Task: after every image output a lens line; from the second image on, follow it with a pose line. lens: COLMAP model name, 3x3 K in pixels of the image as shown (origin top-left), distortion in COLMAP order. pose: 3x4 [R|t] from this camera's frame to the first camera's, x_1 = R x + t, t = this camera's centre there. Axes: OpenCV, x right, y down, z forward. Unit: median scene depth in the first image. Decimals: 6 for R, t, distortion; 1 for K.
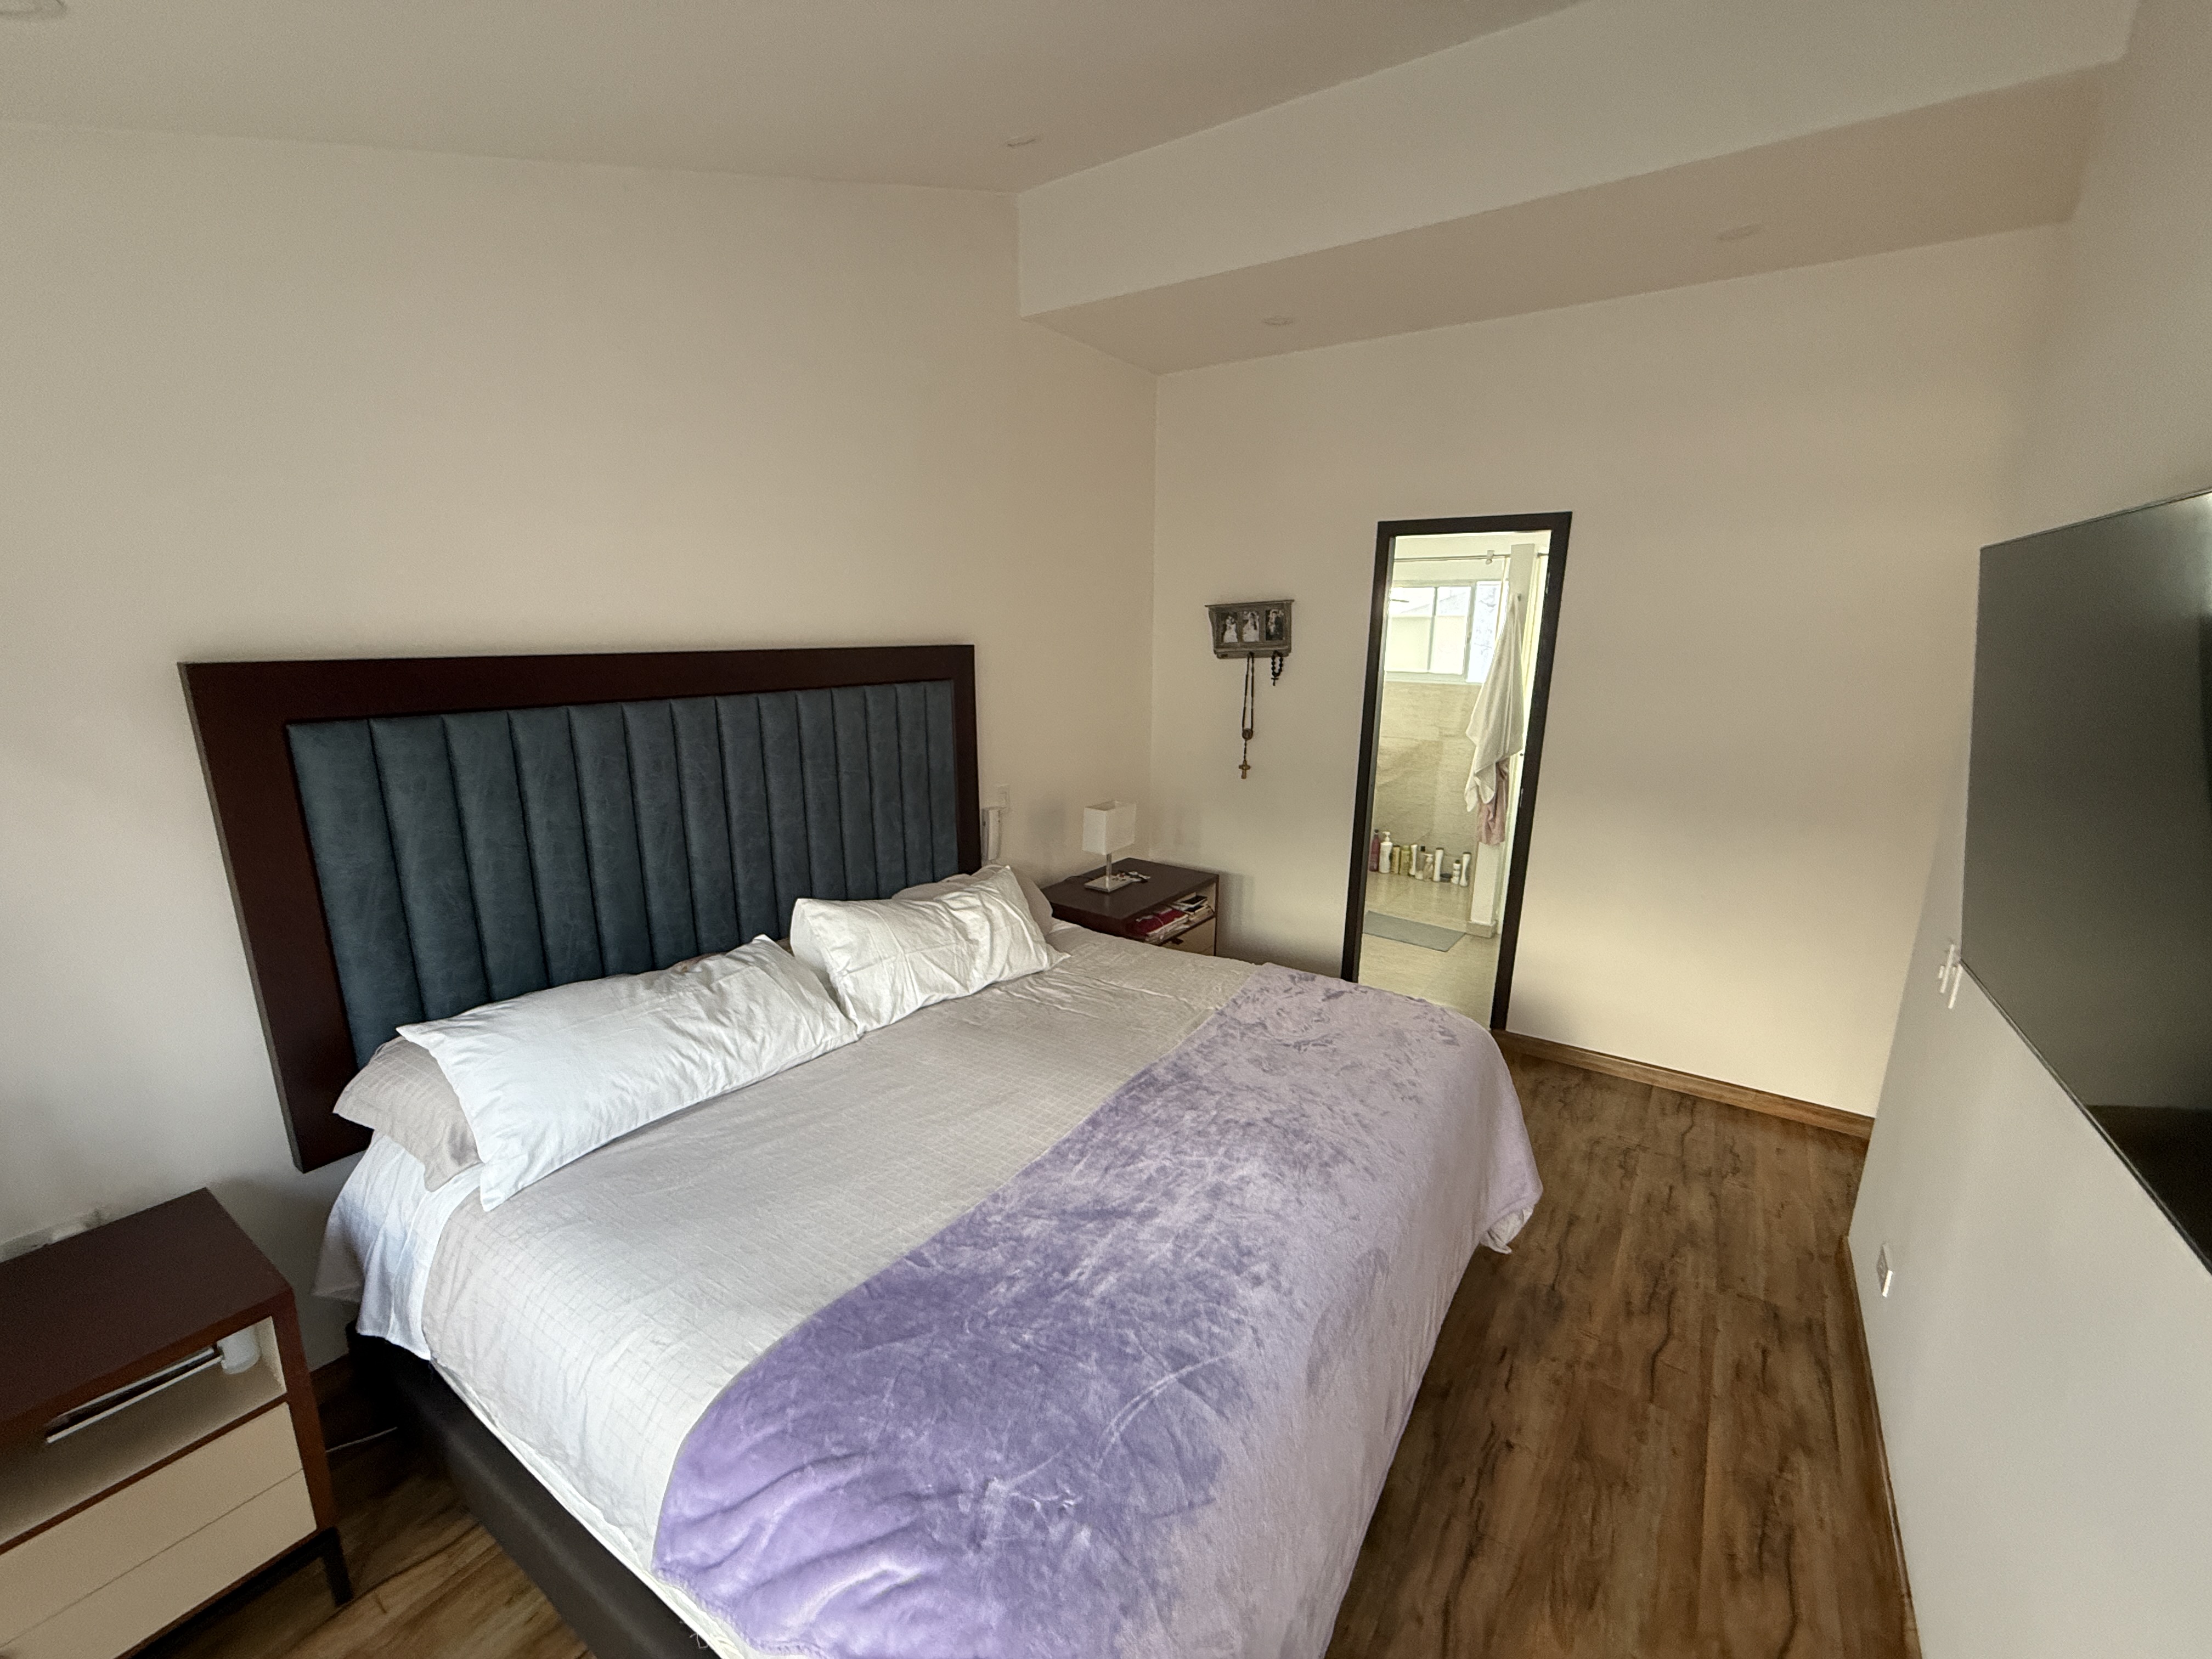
lens RADIAL K [[889.0, 0, 1103.7], [0, 889.0, 826.9], [0, 0, 1]] dist [-0.001368, -0.000130]
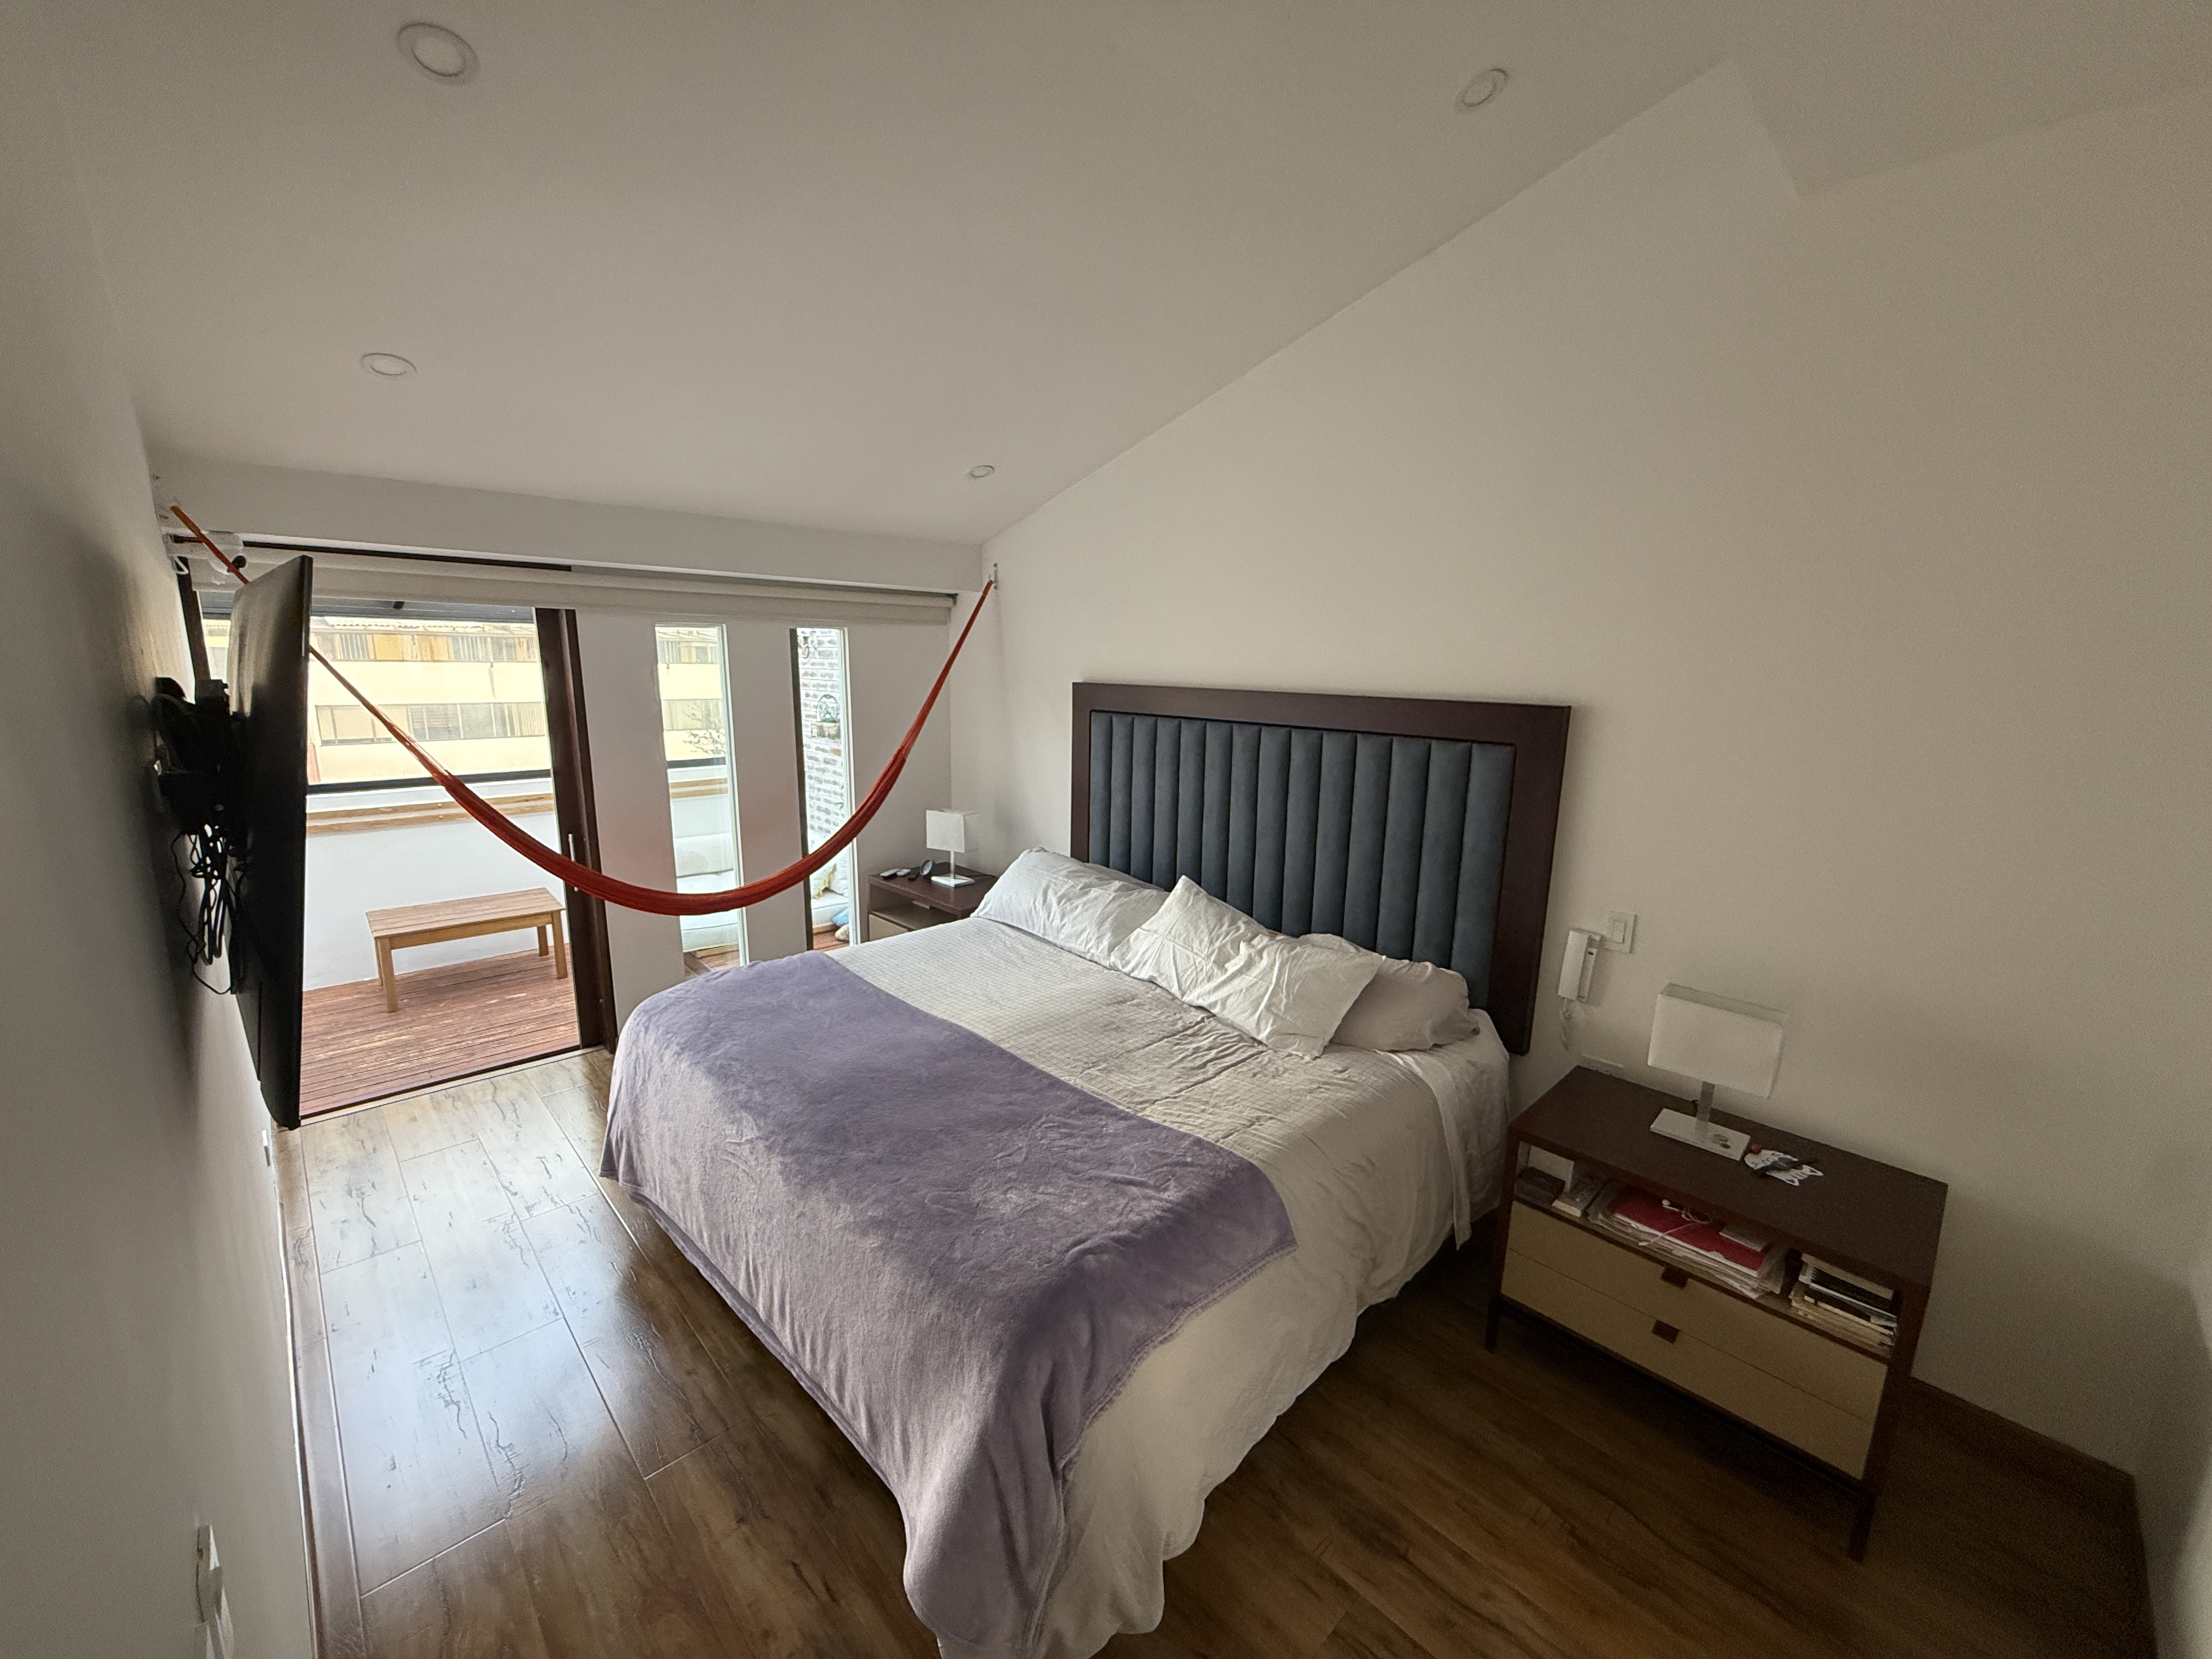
lens RADIAL K [[889.0, 0, 1096.5], [0, 889.0, 849.0], [0, 0, 1]] dist [-0.001368, -0.000130]
pose [[-0.198691, 0.184615, -0.962517, 1.132143], [-0.246005, 0.941261, 0.231320, -0.274404], [0.948685, 0.282746, -0.141604, 1.262739]]
